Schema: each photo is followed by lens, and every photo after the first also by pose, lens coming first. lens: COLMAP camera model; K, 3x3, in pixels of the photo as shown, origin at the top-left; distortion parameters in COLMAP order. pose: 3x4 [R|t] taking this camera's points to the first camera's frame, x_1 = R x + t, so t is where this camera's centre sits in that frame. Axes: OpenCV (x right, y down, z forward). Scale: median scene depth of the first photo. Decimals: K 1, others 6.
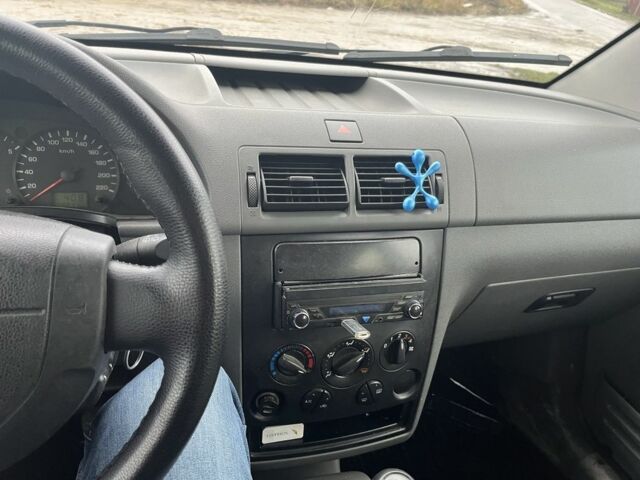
lens RADIAL K [[482.6, 0, 314.0], [0, 482.6, 240.1], [0, 0, 1]] dist [0.040827, -0.071615]
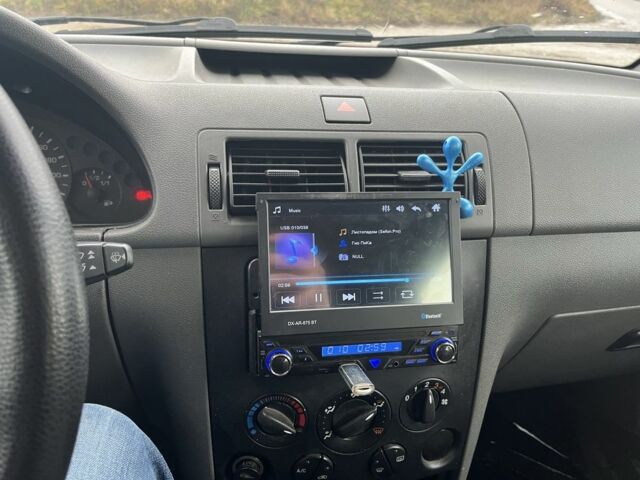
lens RADIAL K [[482.6, 0, 317.5], [0, 482.6, 239.7], [0, 0, 1]] dist [0.040827, -0.071615]
pose [[0.992263, -0.004553, -0.124073, 0.108173], [-0.000181, 0.999273, -0.038116, 0.005987], [0.124157, 0.037844, 0.991541, 0.250228]]
